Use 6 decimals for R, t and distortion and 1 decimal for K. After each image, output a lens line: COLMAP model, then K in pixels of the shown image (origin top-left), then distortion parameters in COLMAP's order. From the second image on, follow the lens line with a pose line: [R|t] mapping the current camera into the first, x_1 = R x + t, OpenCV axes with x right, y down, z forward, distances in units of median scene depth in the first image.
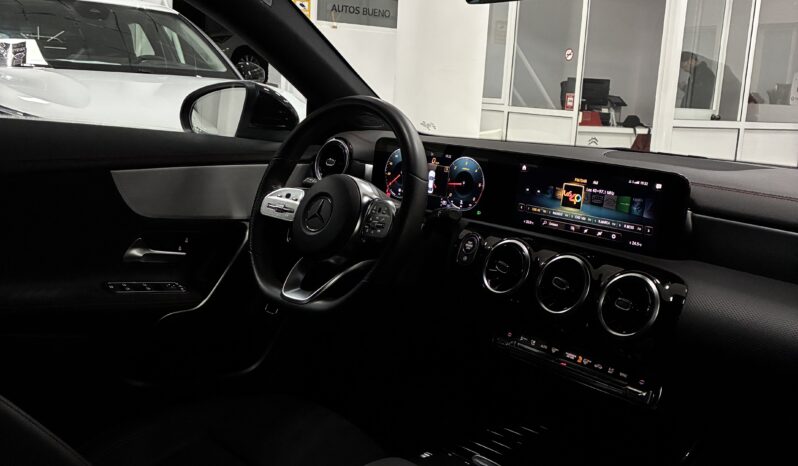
lens RADIAL K [[779.7, 0, 399.0], [0, 779.7, 233.0], [0, 0, 1]] dist [0.069193, -0.172974]
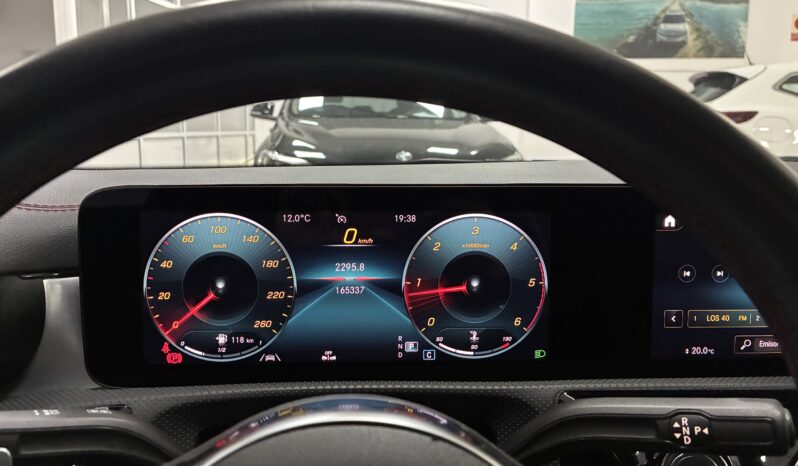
lens RADIAL K [[614.5, 0, 399.0], [0, 614.5, 233.0], [0, 0, 1]] dist [0.042692, -0.061574]
pose [[0.630932, -0.177615, 0.755234, -0.171551], [0.165072, 0.981886, 0.093016, -0.134035], [-0.758074, 0.065981, 0.648822, 0.928047]]
